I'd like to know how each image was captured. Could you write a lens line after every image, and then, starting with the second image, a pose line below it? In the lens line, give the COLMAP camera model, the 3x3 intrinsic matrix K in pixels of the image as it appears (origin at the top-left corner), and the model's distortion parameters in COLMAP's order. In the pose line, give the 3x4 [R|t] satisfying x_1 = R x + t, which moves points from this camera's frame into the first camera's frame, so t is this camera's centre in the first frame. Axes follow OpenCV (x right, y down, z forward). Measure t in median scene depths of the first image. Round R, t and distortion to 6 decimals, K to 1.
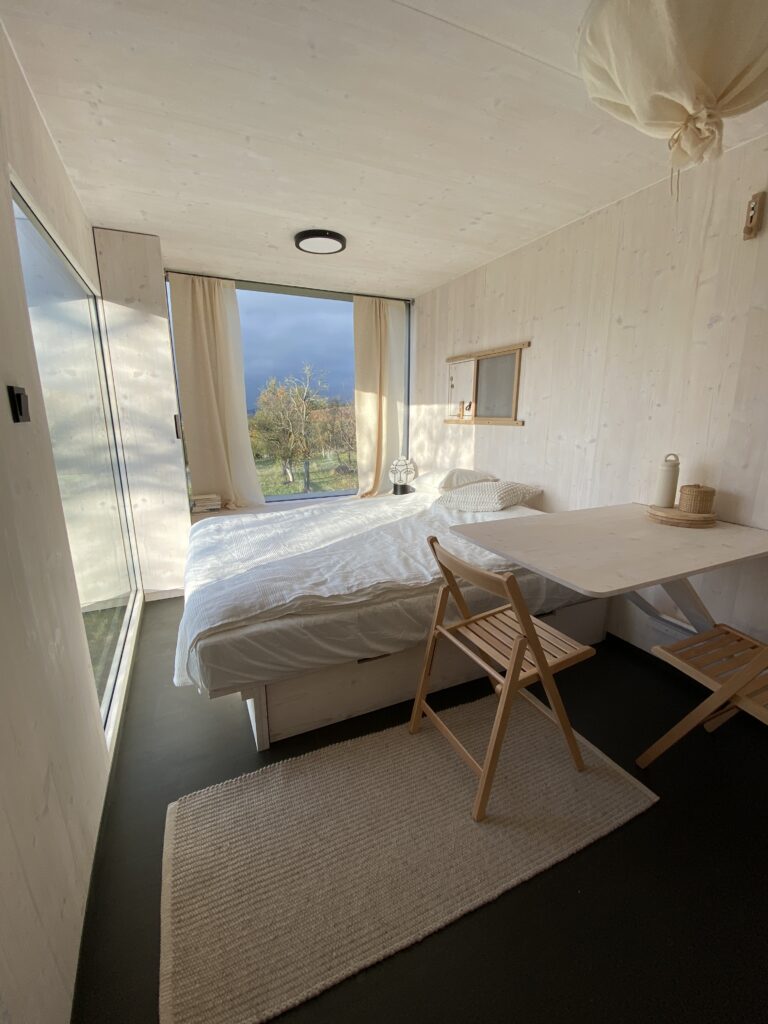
lens RADIAL K [[418.9, 0, 383.0], [0, 418.9, 511.9], [0, 0, 1]] dist [0.005530, -0.009374]
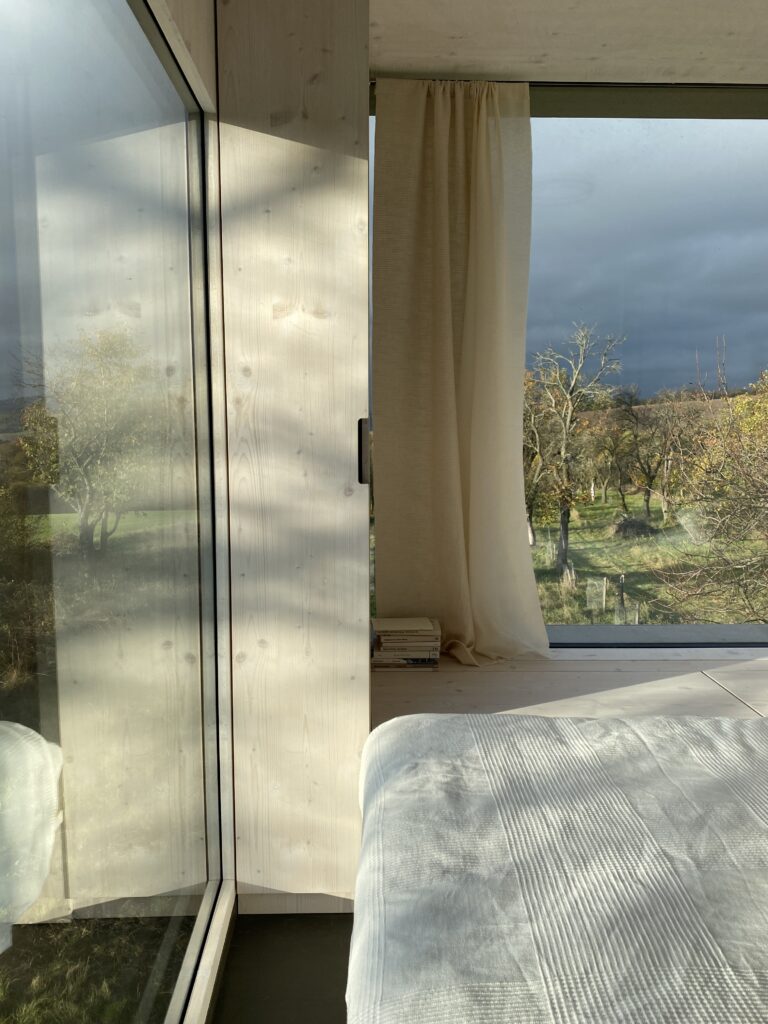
lens RADIAL K [[781.0, 0, 370.4], [0, 781.0, 528.4], [0, 0, 1]] dist [0.020593, 0.001437]
pose [[0.912940, 0.061781, -0.403390, -0.261876], [-0.098112, 0.992710, -0.070006, -0.116516], [0.396124, 0.103489, 0.912346, 0.493209]]
